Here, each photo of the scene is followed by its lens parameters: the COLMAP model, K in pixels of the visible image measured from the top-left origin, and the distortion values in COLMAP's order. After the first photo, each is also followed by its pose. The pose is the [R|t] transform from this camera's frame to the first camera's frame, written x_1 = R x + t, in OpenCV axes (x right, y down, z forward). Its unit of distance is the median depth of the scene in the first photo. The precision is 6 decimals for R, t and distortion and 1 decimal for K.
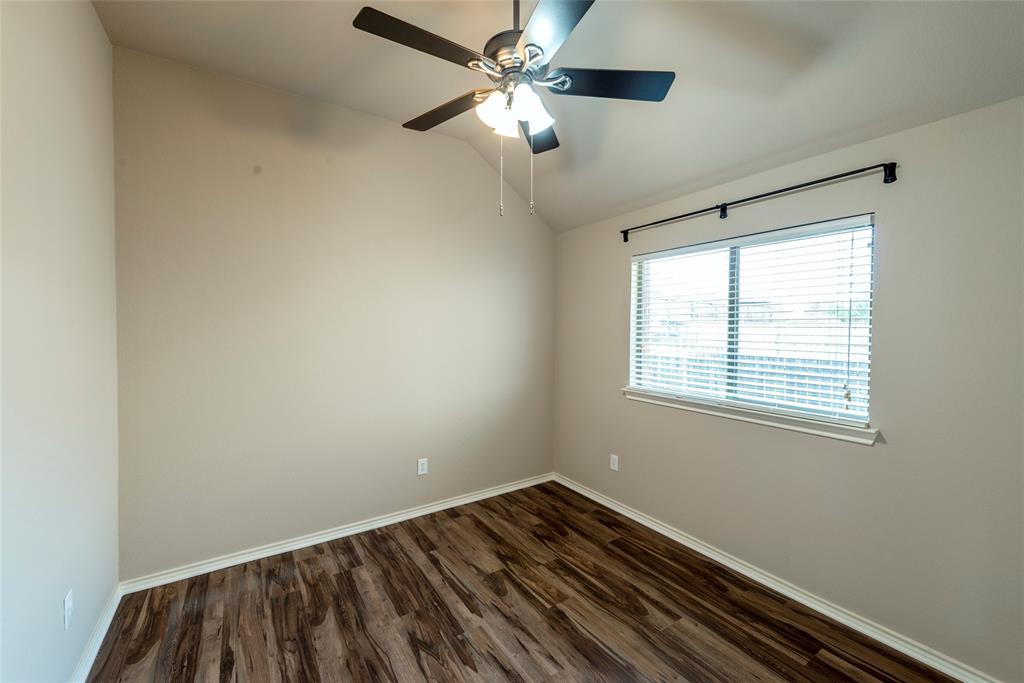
lens RADIAL K [[419.0, 0, 511.3], [0, 419.0, 323.5], [0, 0, 1]] dist [0.000246, -0.000188]
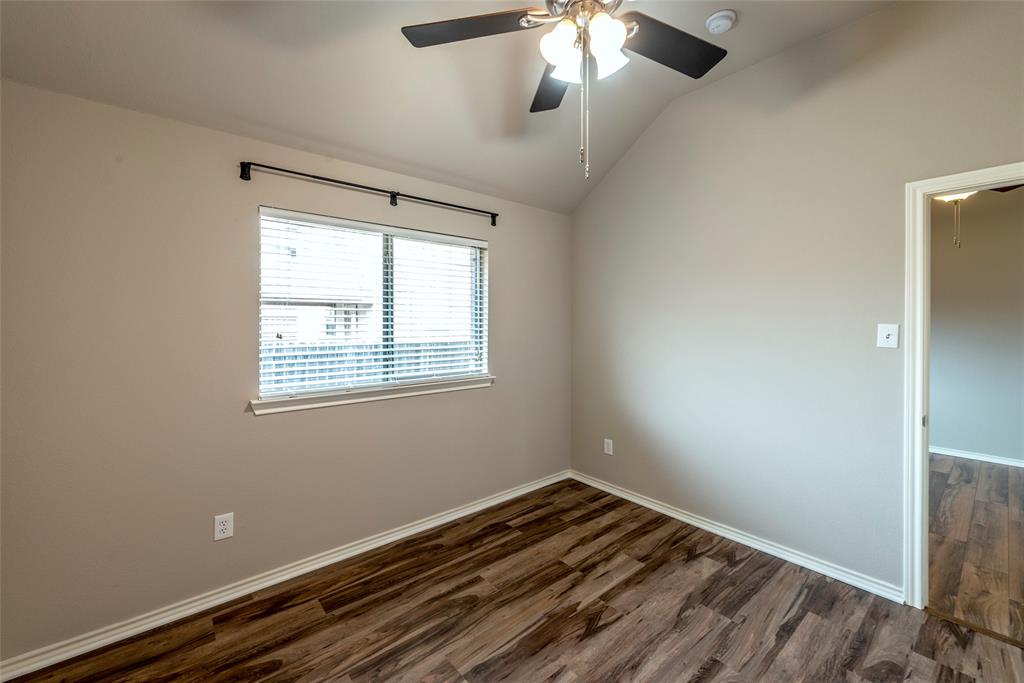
lens RADIAL K [[412.7, 0, 509.0], [0, 412.7, 318.0], [0, 0, 1]] dist [0.001837, 0.000071]
pose [[-0.120953, 0.004962, 0.992646, -0.578718], [-0.006113, 0.999965, -0.005744, 0.032045], [-0.992639, -0.006763, -0.120918, 0.909556]]
